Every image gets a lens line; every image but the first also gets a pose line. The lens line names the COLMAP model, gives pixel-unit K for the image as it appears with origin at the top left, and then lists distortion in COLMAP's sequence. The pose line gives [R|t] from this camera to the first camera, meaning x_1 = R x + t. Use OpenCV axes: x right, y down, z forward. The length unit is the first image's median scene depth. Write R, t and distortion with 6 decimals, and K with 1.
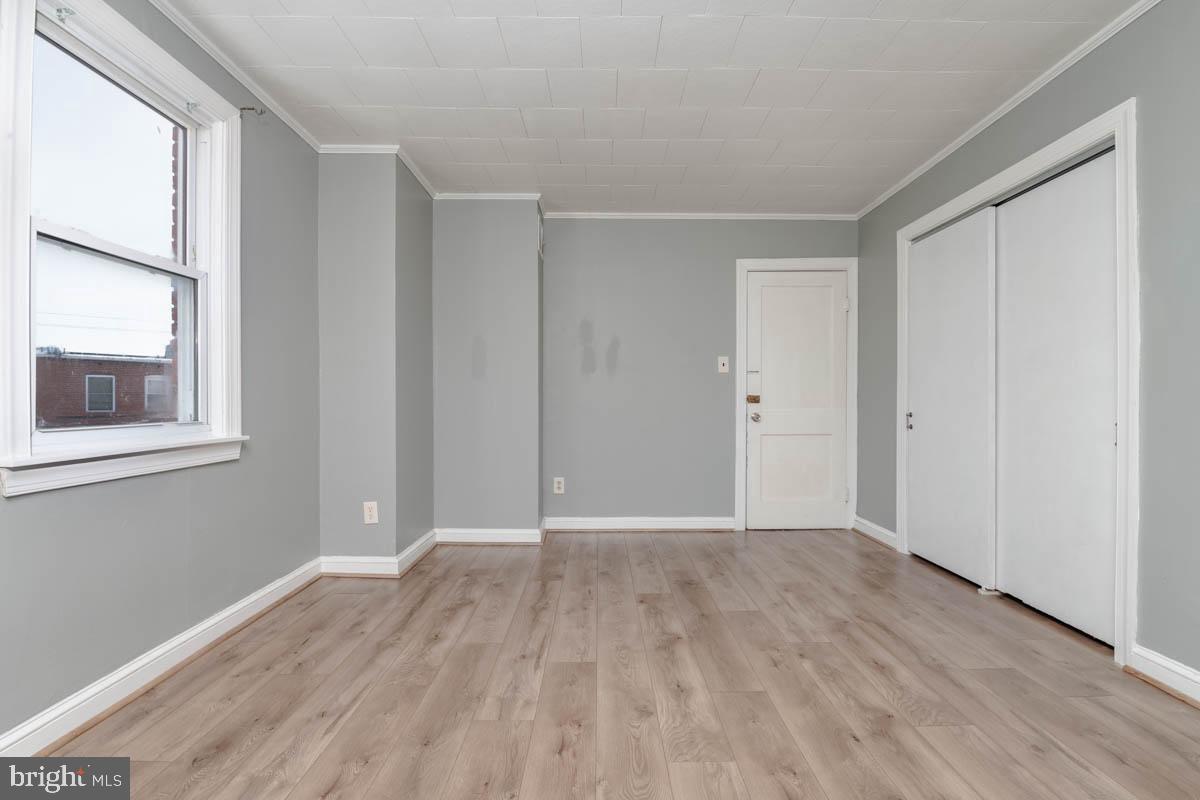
lens RADIAL K [[531.4, 0, 600.0], [0, 531.4, 400.0], [0, 0, 1]] dist [-0.014290, -0.000877]
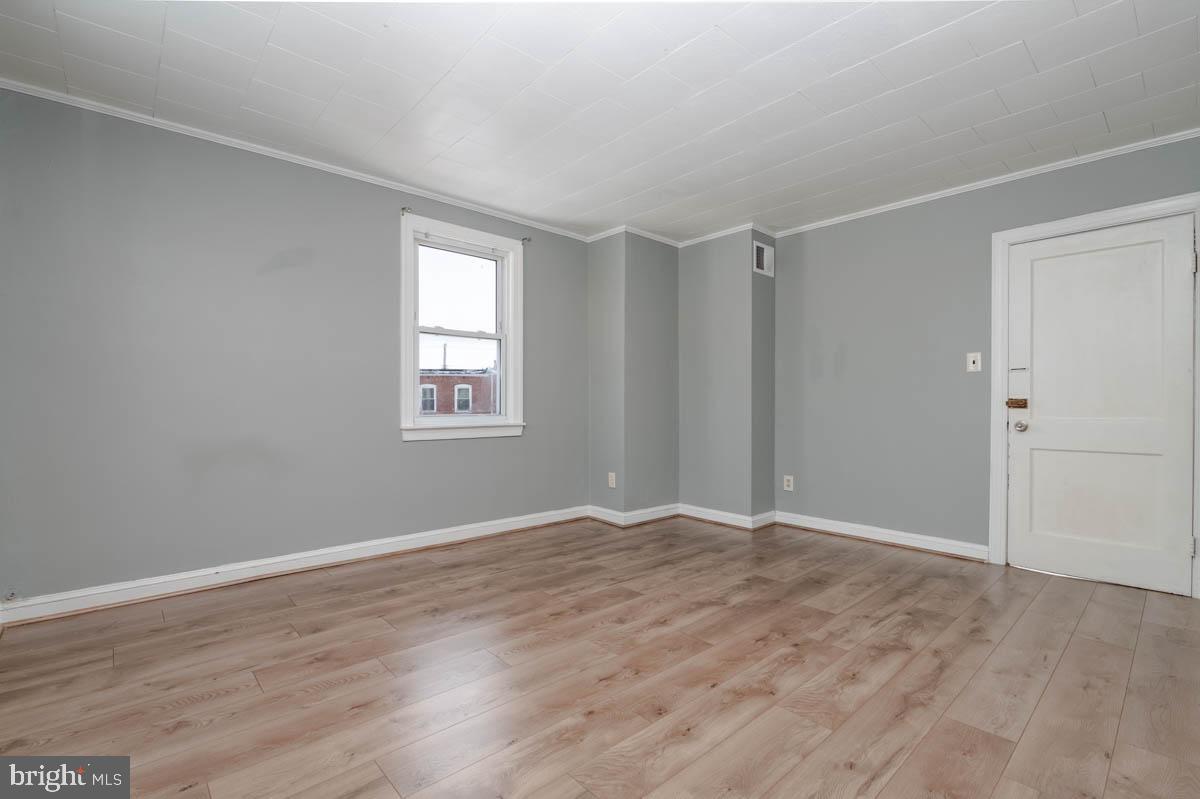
lens RADIAL K [[531.4, 0, 600.0], [0, 531.4, 399.5], [0, 0, 1]] dist [-0.014290, -0.000877]
pose [[0.663465, -0.002600, -0.748203, 0.813743], [-0.004182, 0.999965, -0.007183, 0.001489], [0.748196, 0.007894, 0.663431, 0.002043]]
